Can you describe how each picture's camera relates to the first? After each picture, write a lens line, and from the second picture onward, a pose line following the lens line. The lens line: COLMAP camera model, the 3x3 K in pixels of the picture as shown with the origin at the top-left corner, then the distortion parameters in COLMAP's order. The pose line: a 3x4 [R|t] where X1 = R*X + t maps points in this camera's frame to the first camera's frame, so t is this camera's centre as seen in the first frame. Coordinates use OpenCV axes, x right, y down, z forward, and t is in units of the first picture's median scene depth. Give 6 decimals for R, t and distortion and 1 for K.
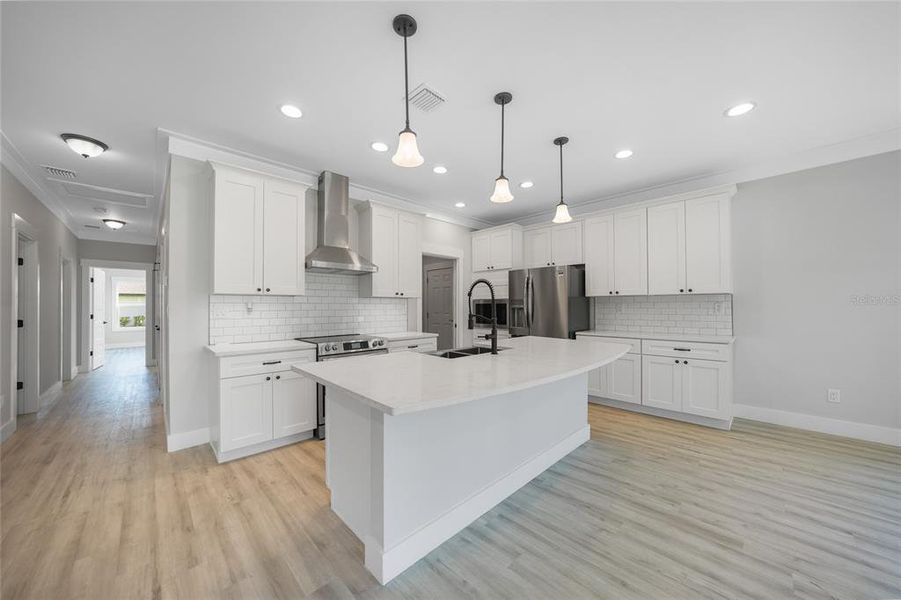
lens RADIAL K [[312.0, 0, 451.9], [0, 312.0, 304.5], [0, 0, 1]] dist [-0.013472, 0.000463]
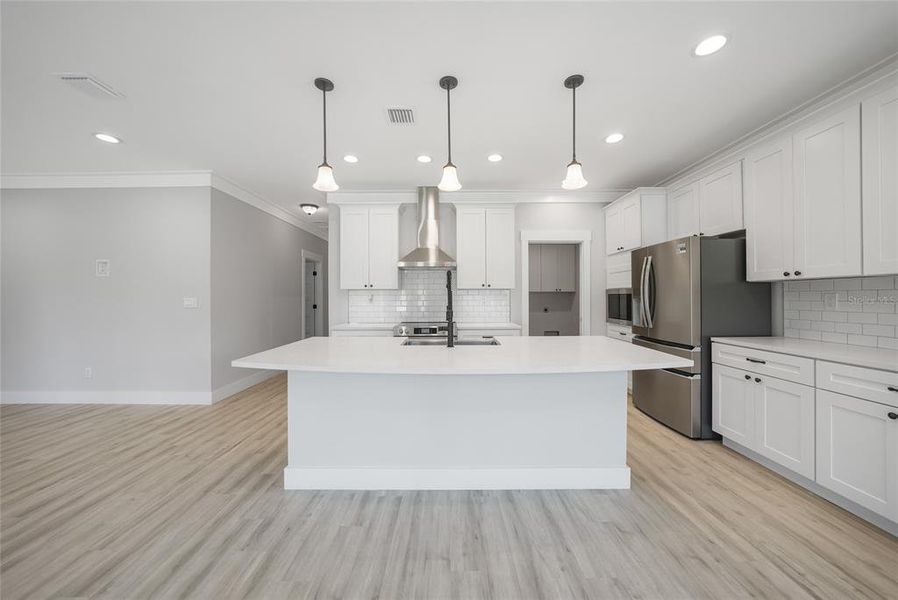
lens RADIAL K [[312.4, 0, 450.6], [0, 312.4, 297.7], [0, 0, 1]] dist [-0.016725, 0.000061]
pose [[0.723318, 0.001917, -0.690513, 0.503151], [0.005334, 0.999951, 0.008363, -0.002649], [0.690495, -0.009733, 0.723272, 0.182885]]
